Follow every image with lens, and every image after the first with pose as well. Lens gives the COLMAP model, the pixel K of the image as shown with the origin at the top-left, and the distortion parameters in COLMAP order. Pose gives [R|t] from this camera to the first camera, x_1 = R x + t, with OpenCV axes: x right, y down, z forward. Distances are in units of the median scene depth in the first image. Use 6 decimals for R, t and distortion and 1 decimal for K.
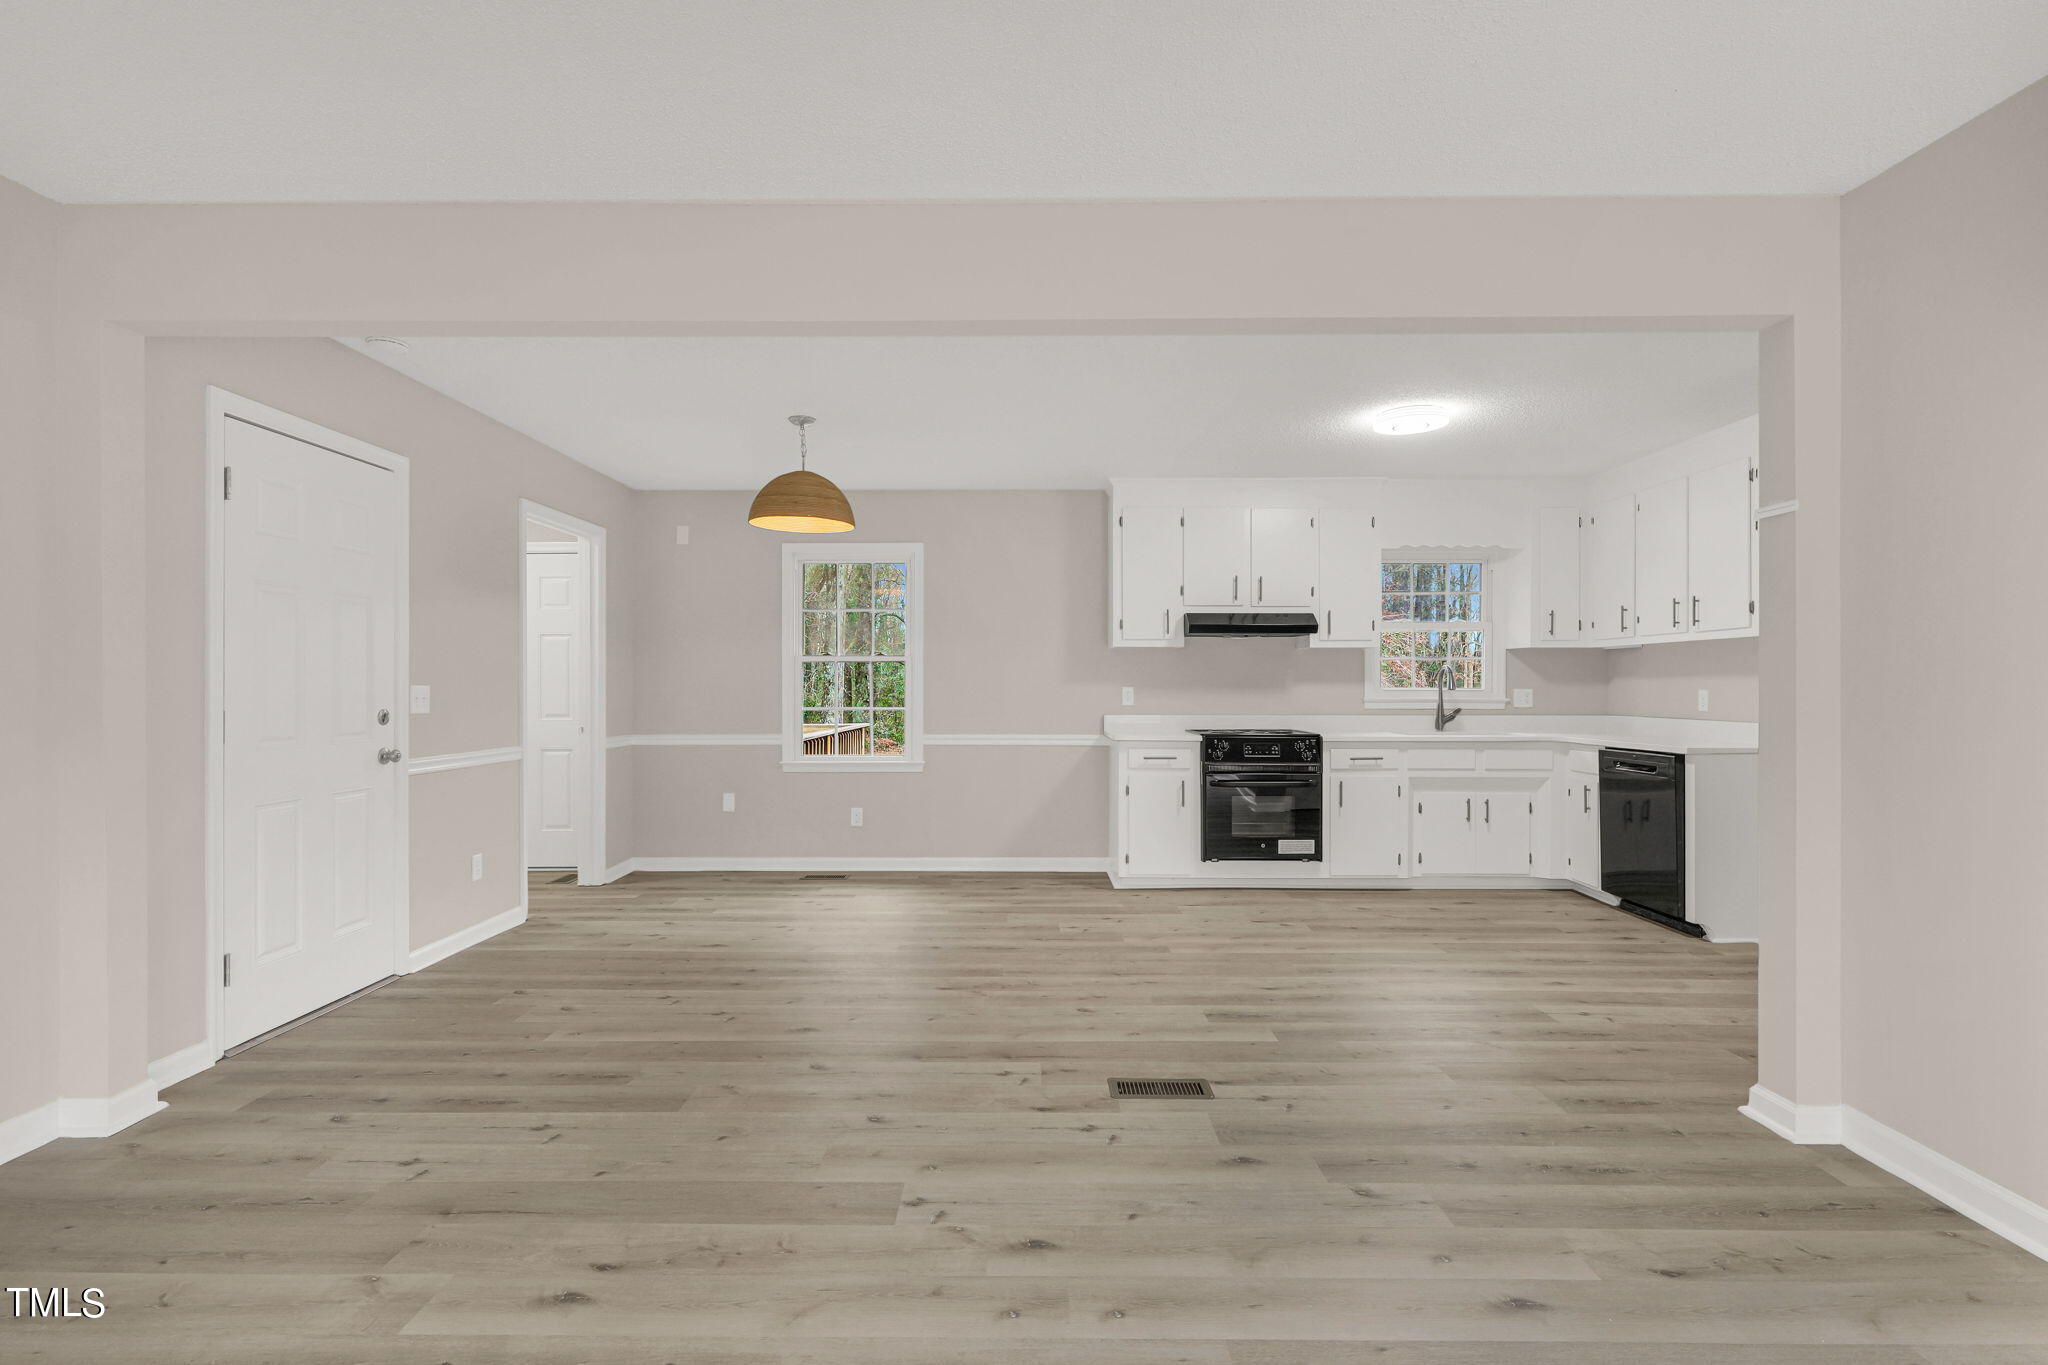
lens RADIAL K [[957.5, 0, 1017.6], [0, 957.5, 684.0], [0, 0, 1]] dist [0.008654, -0.005290]
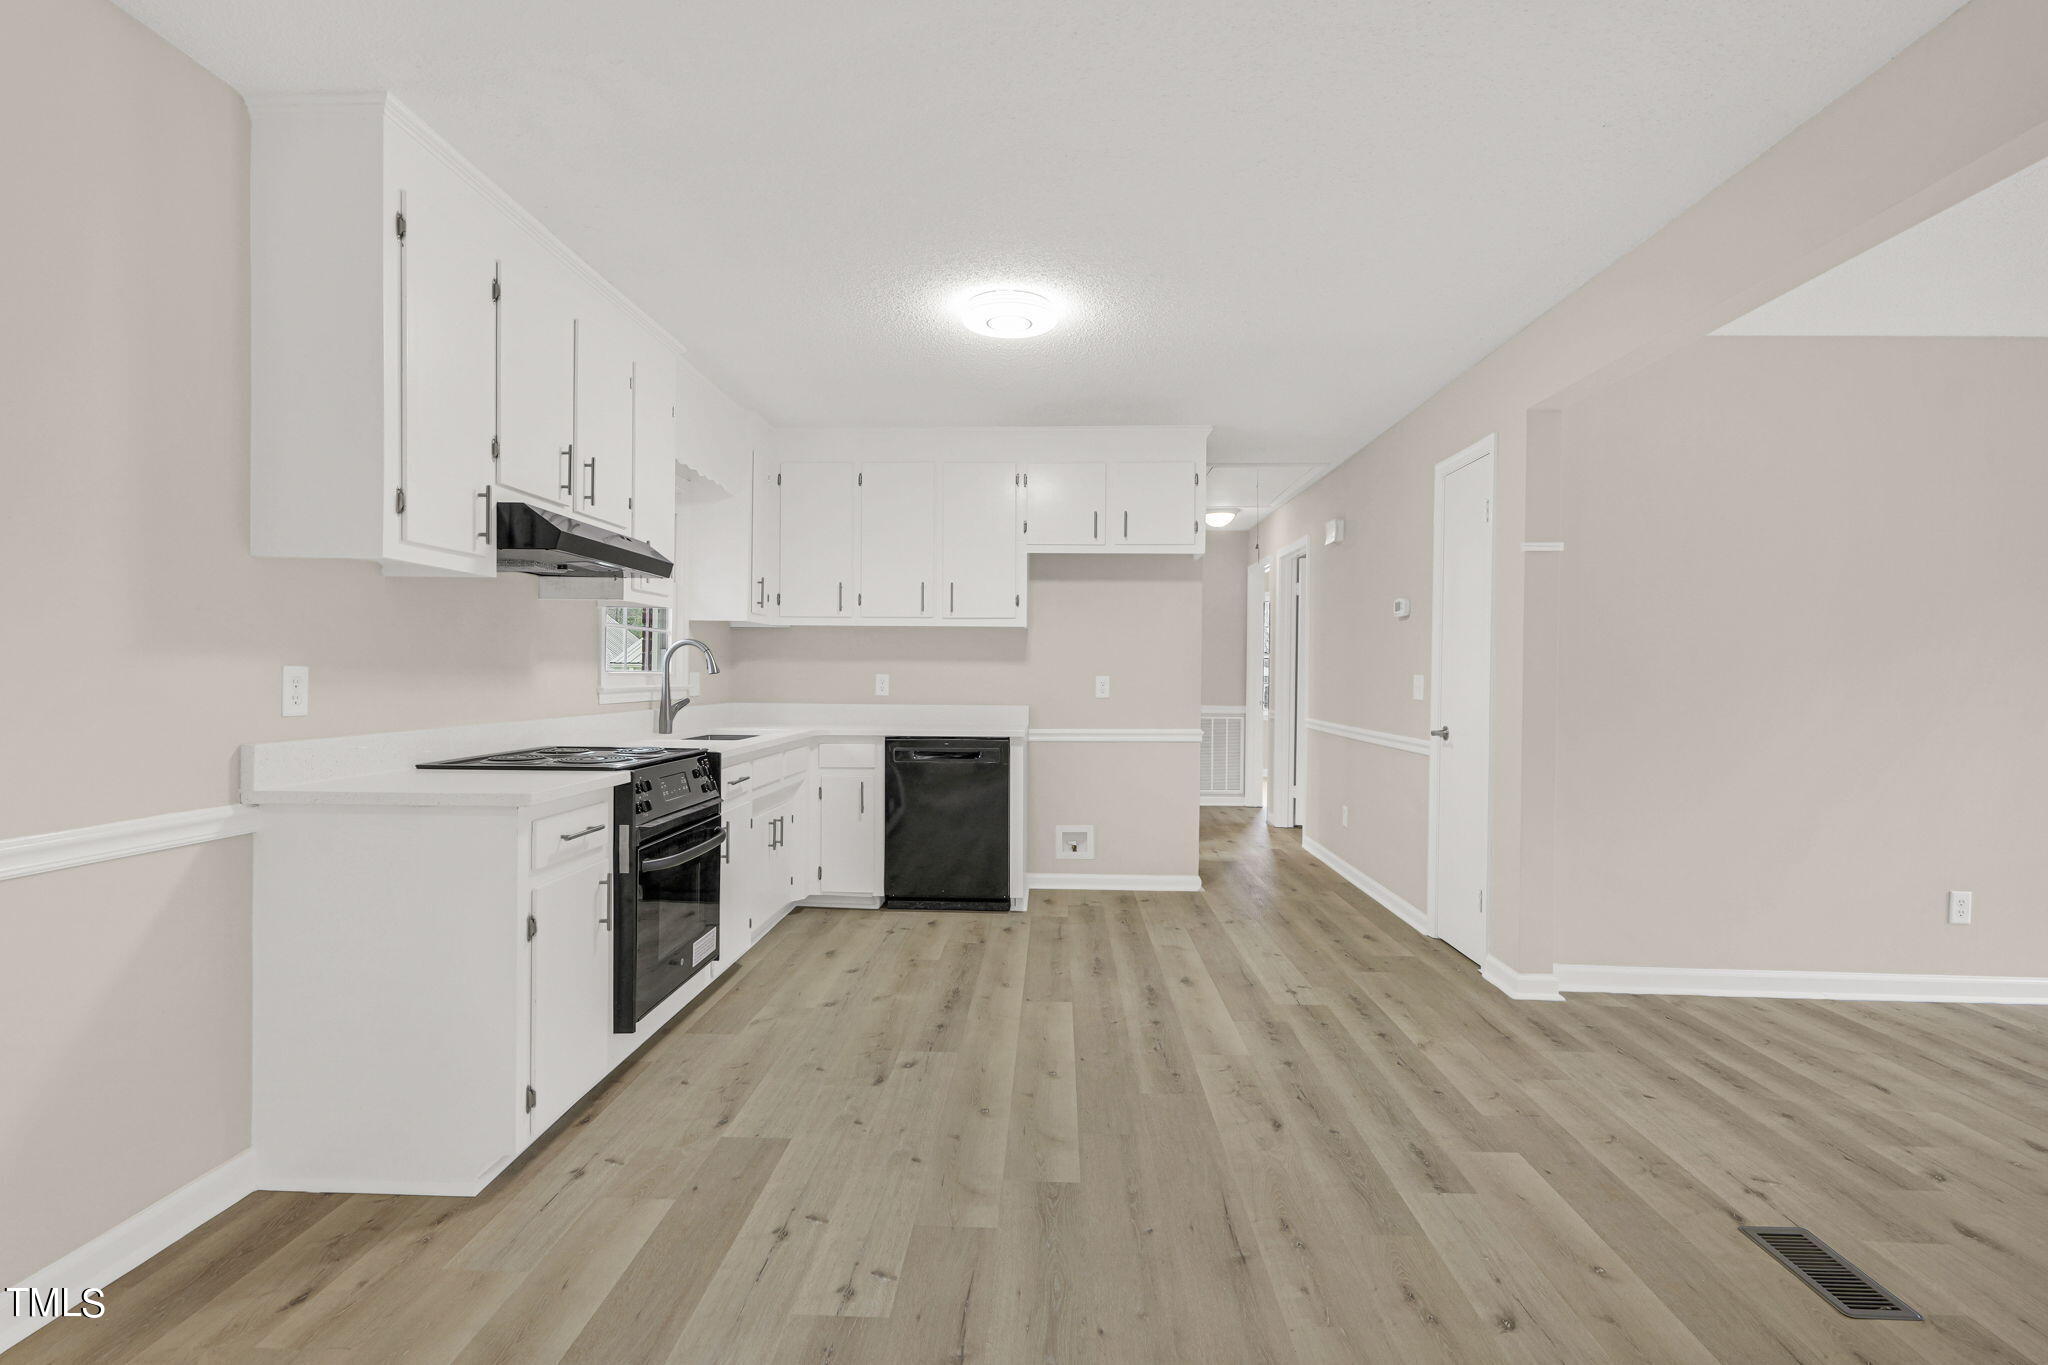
lens RADIAL K [[957.5, 0, 1017.6], [0, 957.5, 684.0], [0, 0, 1]] dist [0.008654, -0.005290]
pose [[0.034870, -0.011413, 0.999327, -0.489516], [-0.011346, 0.999866, 0.011815, 0.004325], [-0.999327, -0.011751, 0.034736, 1.389506]]
